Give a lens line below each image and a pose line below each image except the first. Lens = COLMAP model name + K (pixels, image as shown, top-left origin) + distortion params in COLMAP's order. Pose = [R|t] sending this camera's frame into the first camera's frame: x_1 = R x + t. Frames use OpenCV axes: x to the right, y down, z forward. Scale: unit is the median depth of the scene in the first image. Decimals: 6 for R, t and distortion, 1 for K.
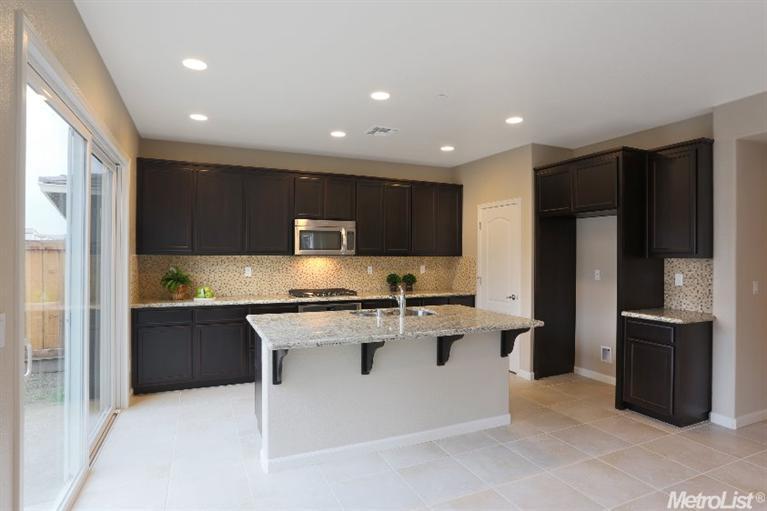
lens RADIAL K [[442.5, 0, 384.0], [0, 442.5, 254.4], [0, 0, 1]] dist [-0.006989, 0.000157]
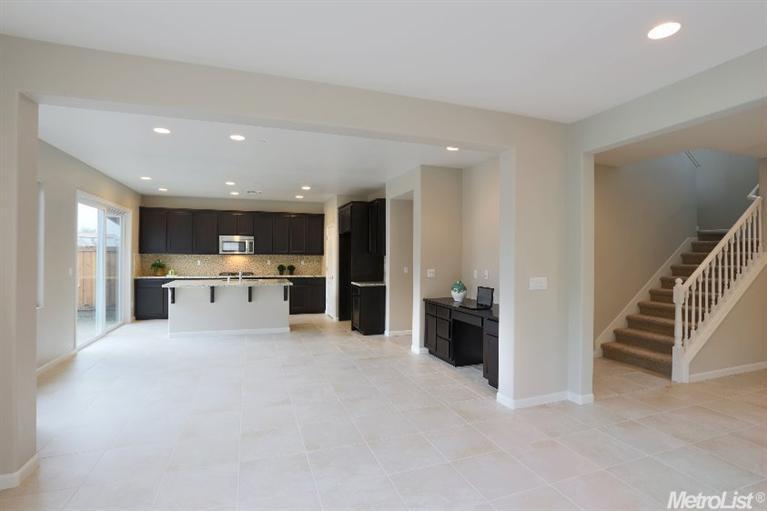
lens RADIAL K [[386.8, 0, 383.3], [0, 386.8, 254.9], [0, 0, 1]] dist [0.001923, 0.001050]
pose [[0.991388, 0.002395, -0.130934, 0.734405], [-0.002327, 0.999997, 0.000669, 0.001597], [0.130935, -0.000358, 0.991391, -0.595090]]
